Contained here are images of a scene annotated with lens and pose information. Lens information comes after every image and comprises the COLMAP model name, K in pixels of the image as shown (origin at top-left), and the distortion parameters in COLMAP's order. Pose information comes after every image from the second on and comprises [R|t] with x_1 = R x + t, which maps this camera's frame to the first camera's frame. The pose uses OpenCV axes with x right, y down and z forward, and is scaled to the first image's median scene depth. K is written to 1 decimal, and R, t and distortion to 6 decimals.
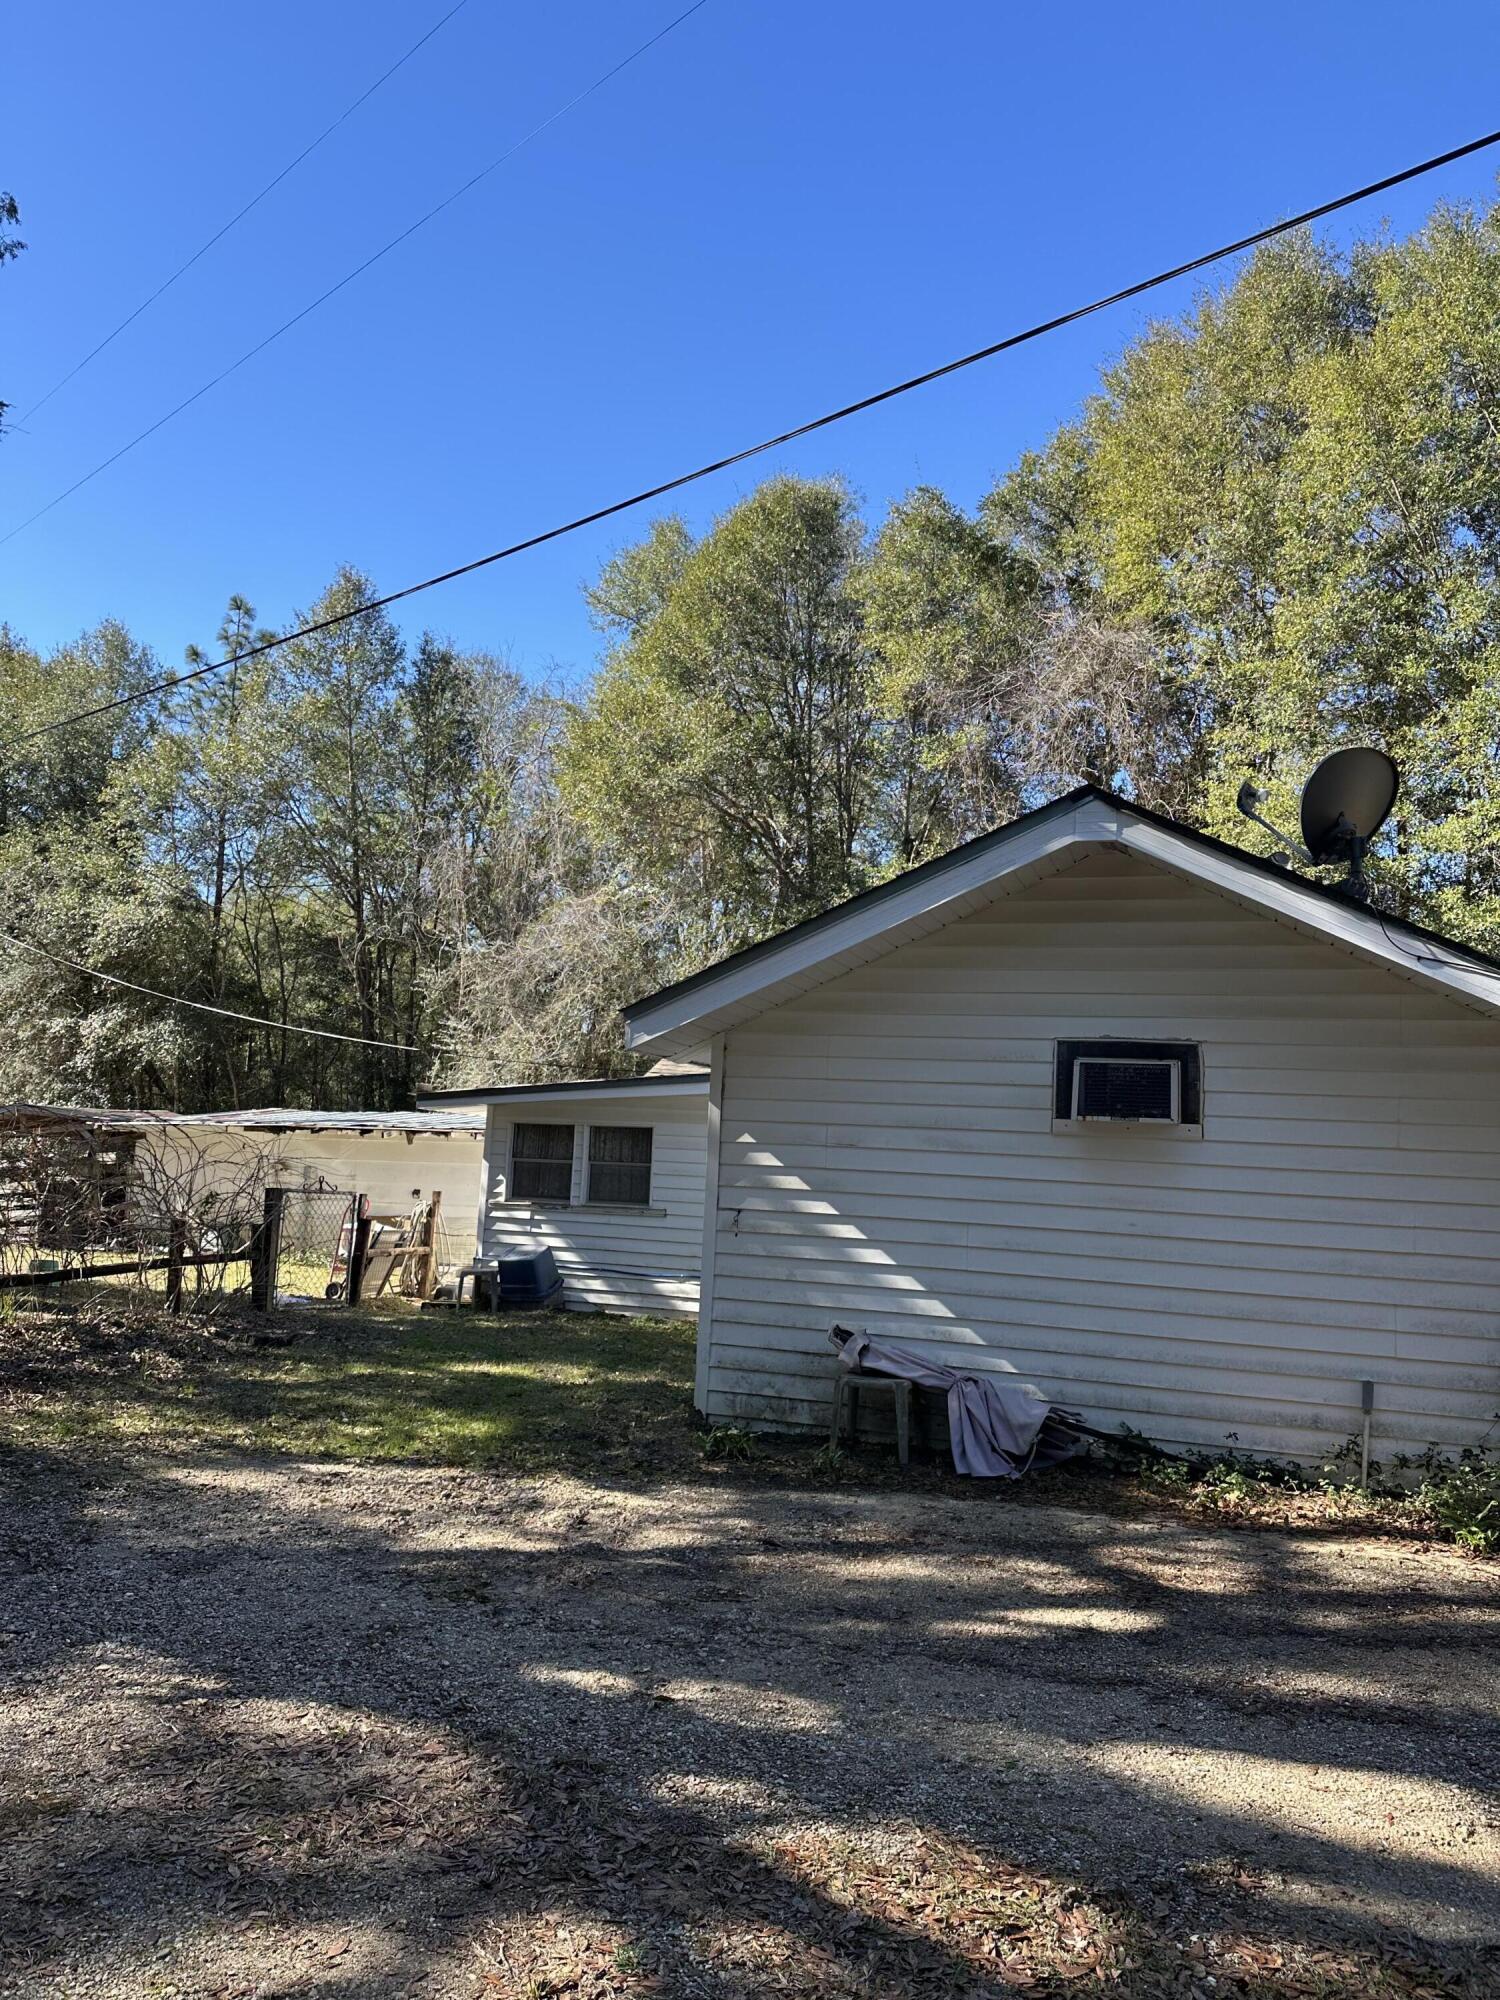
lens RADIAL K [[1396.6, 0, 766.7], [0, 1396.6, 1000.6], [0, 0, 1]] dist [0.105503, -0.139387]
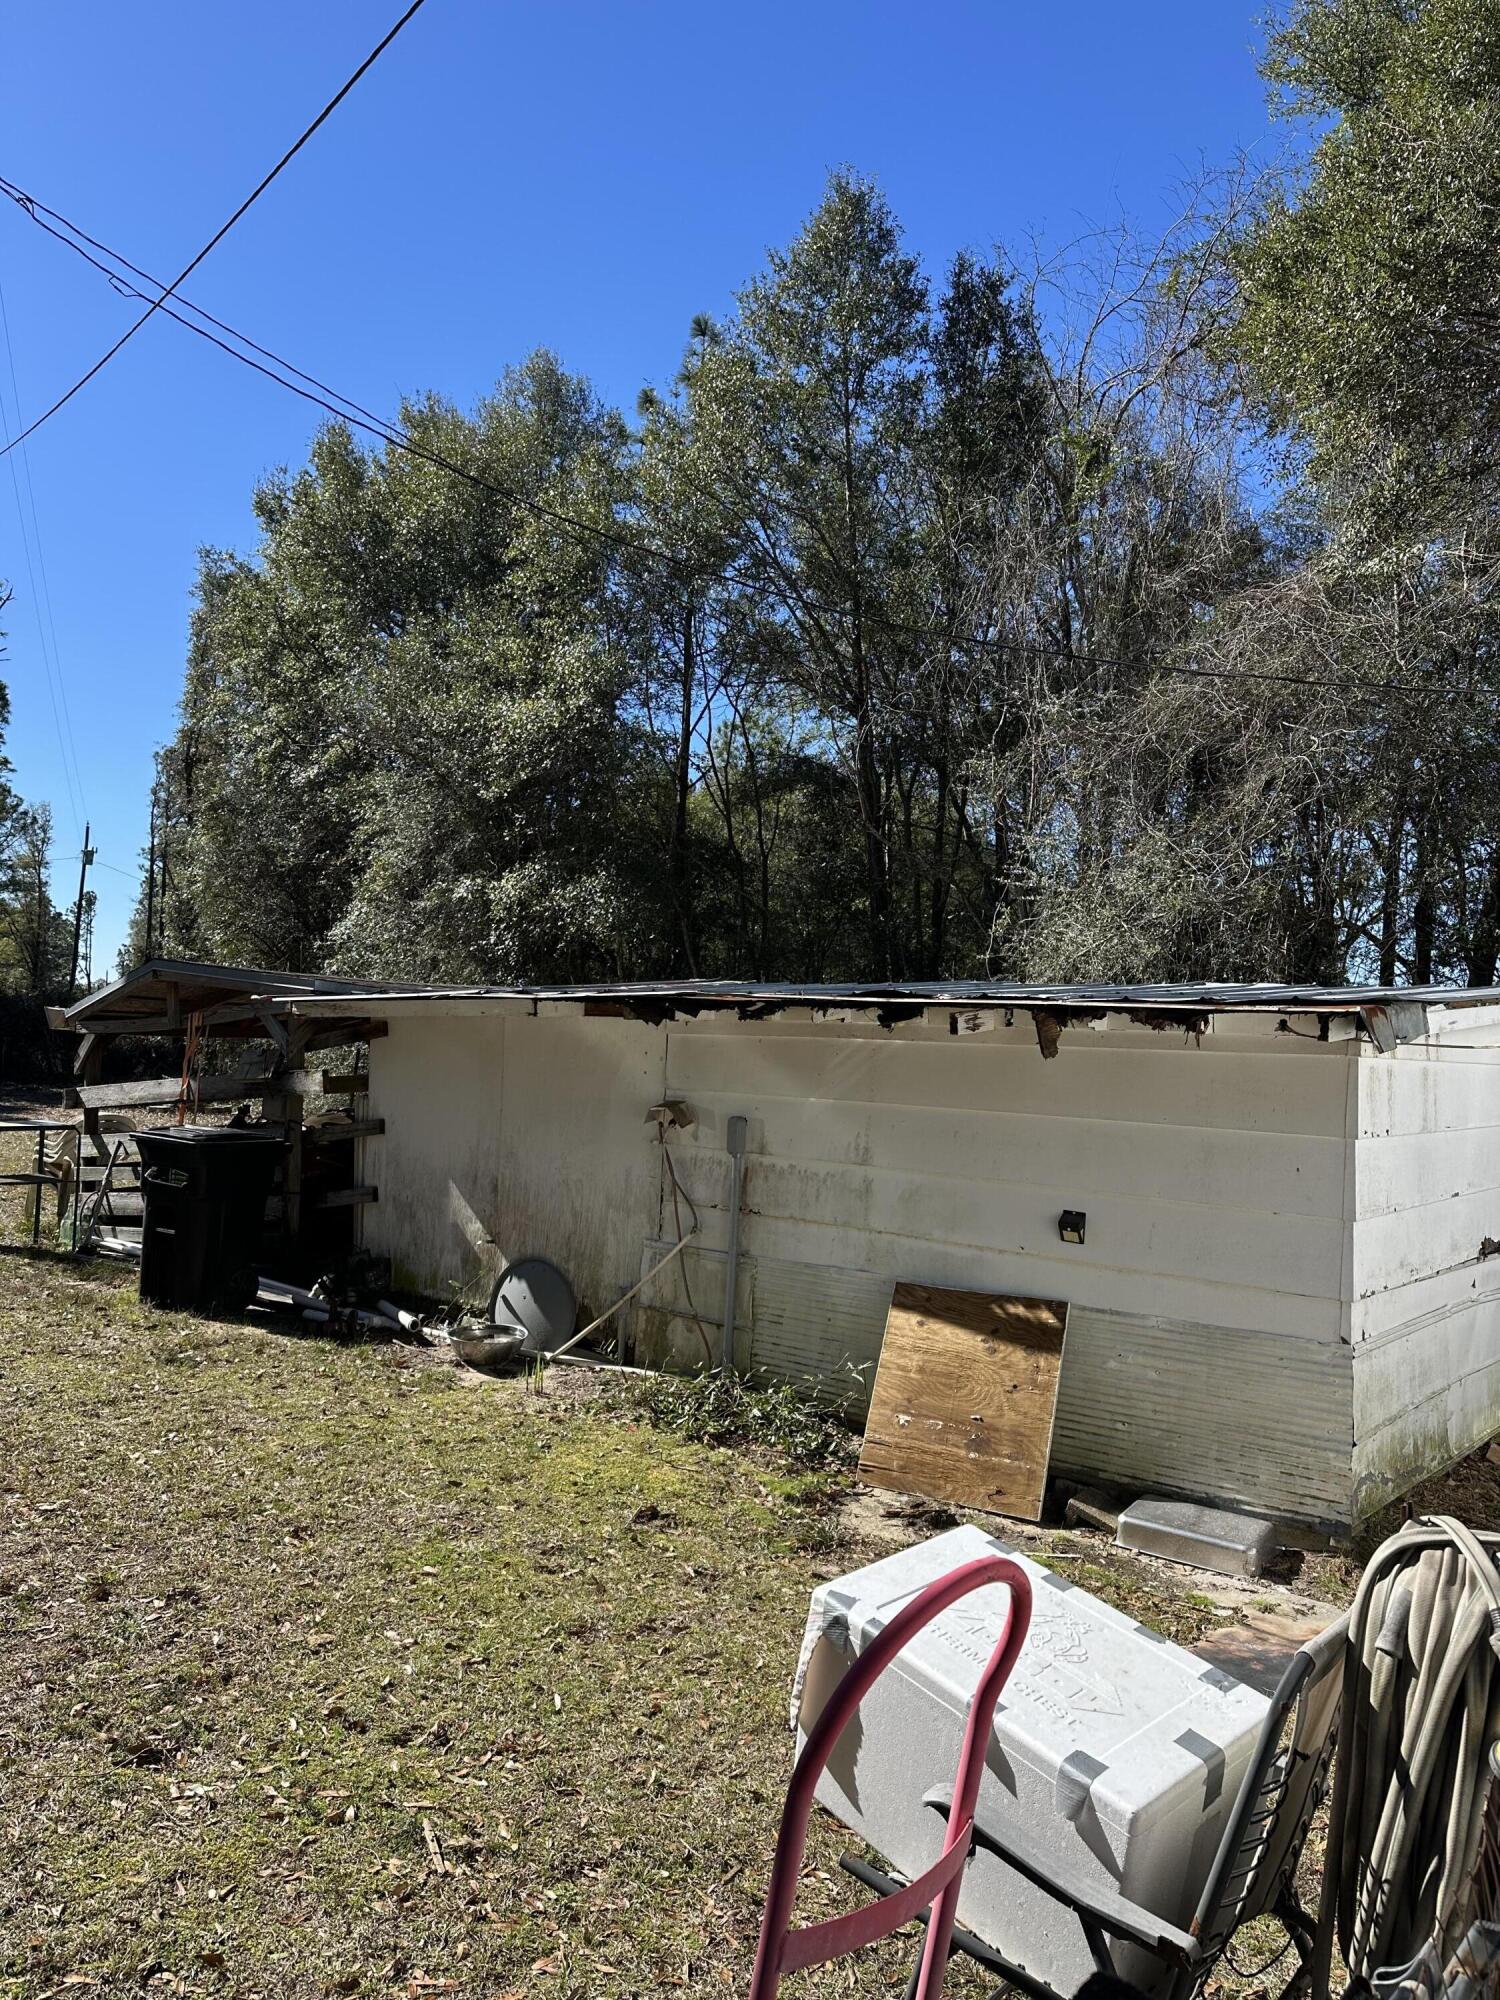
lens RADIAL K [[1396.6, 0, 756.2], [0, 1396.6, 1008.5], [0, 0, 1]] dist [0.105503, -0.139387]
pose [[0.935255, -0.005942, -0.353924, -0.278206], [0.027700, 0.998021, 0.056444, 0.099868], [0.352889, -0.062594, 0.933569, 0.951585]]
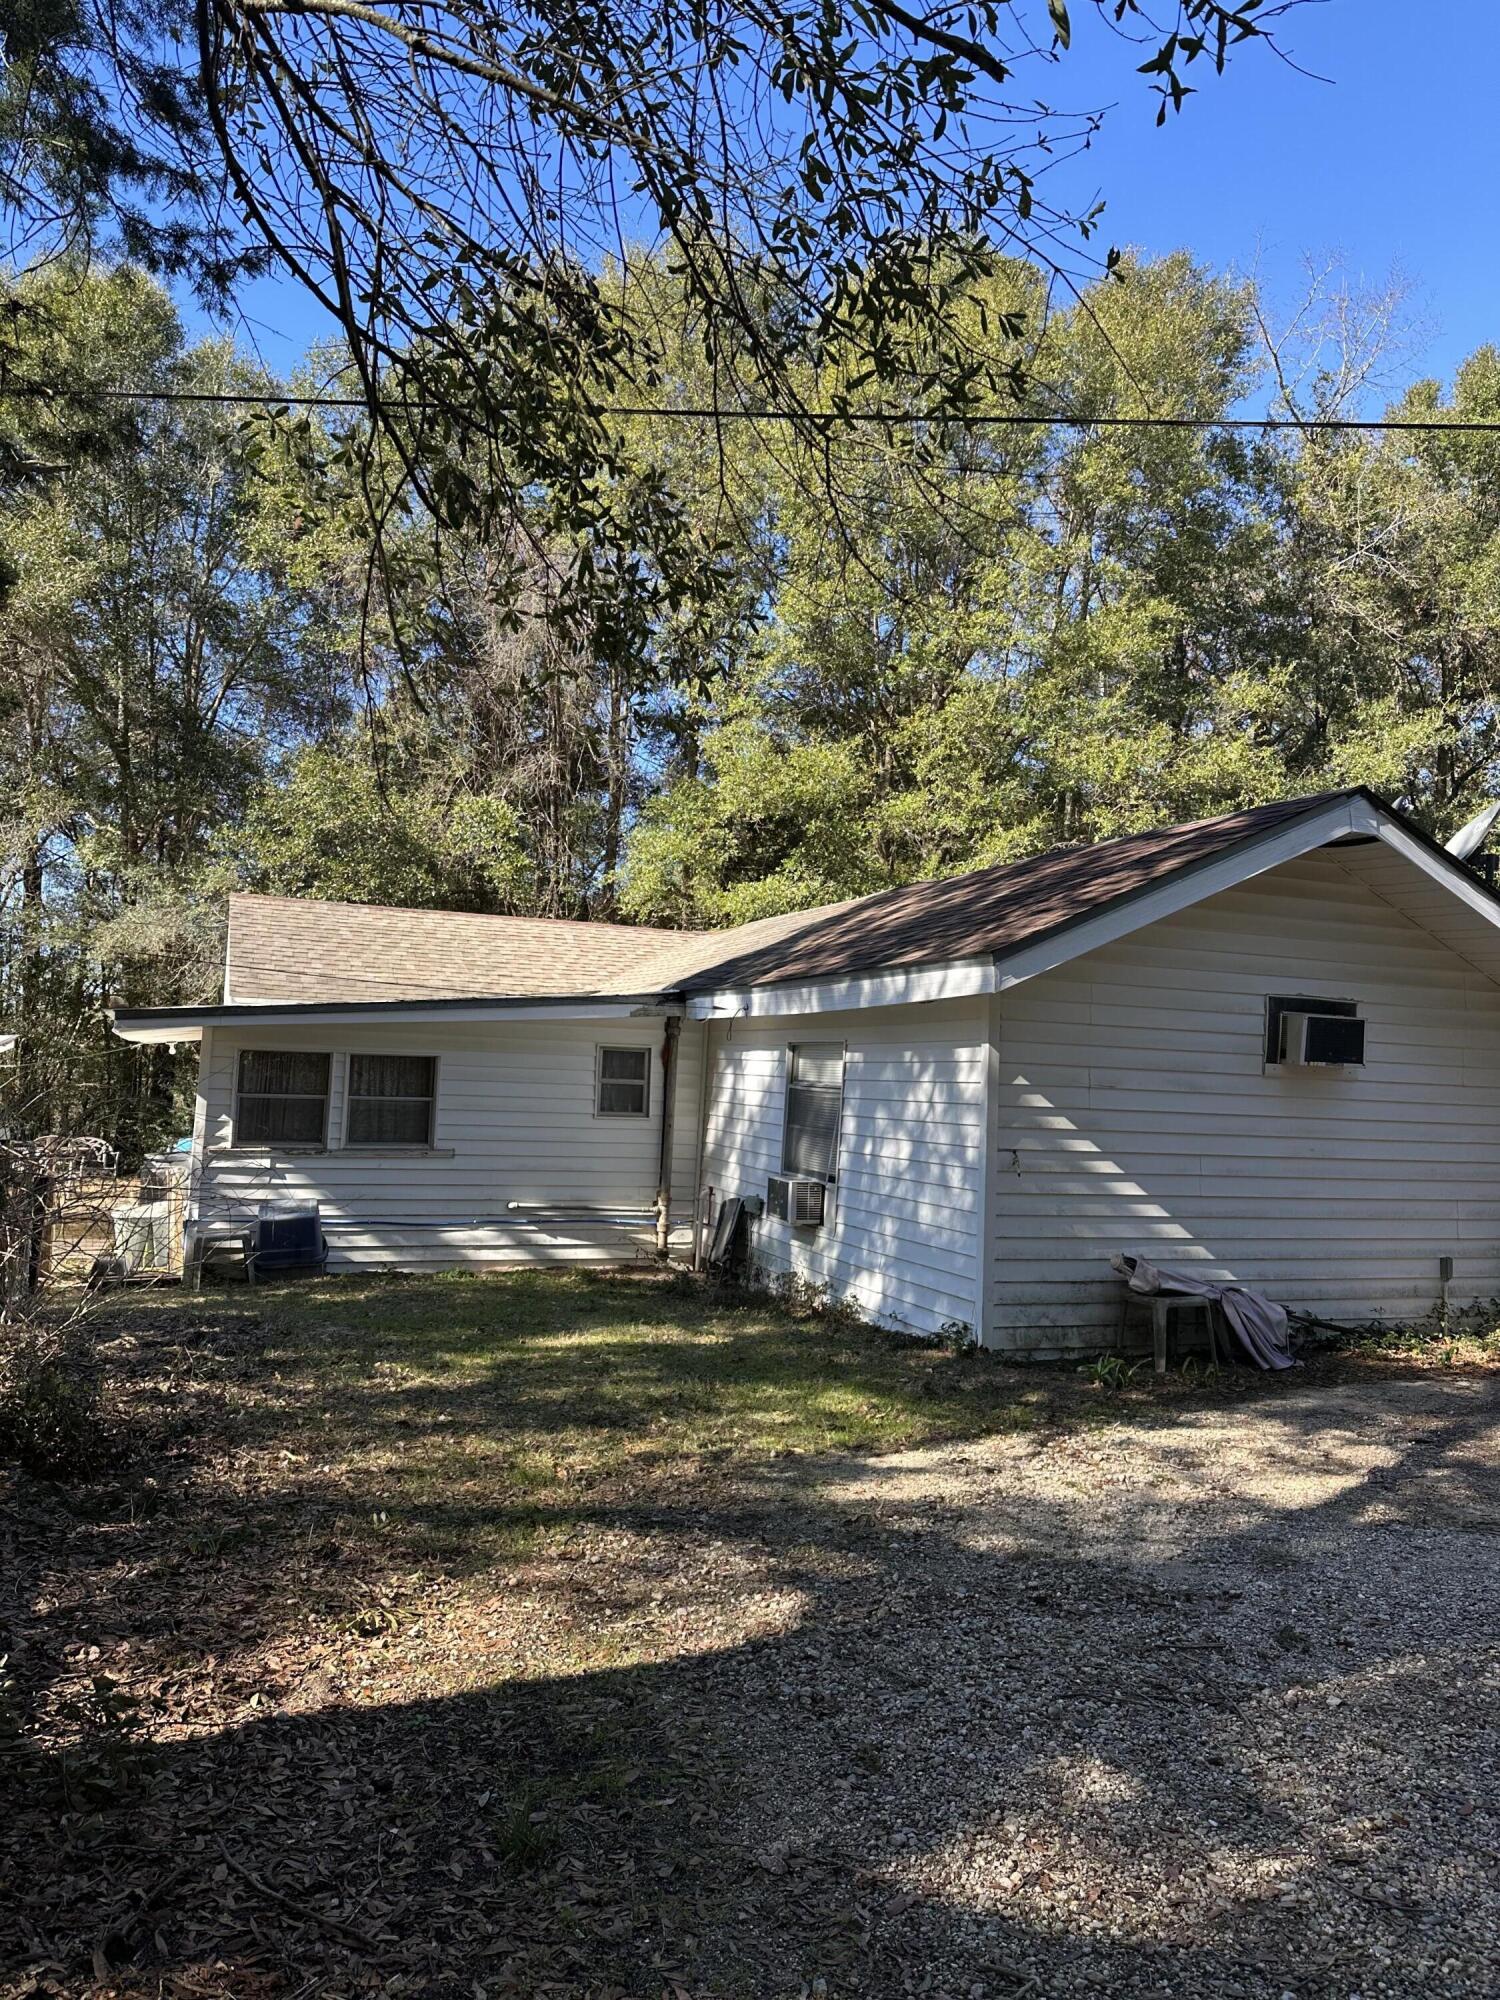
lens RADIAL K [[1396.6, 0, 741.6], [0, 1396.6, 1007.9], [0, 0, 1]] dist [0.105503, -0.139387]
pose [[0.765326, 0.022452, 0.643251, -0.485469], [-0.067838, 0.996639, 0.045926, 0.007646], [-0.640058, -0.078785, 0.764277, 0.209554]]
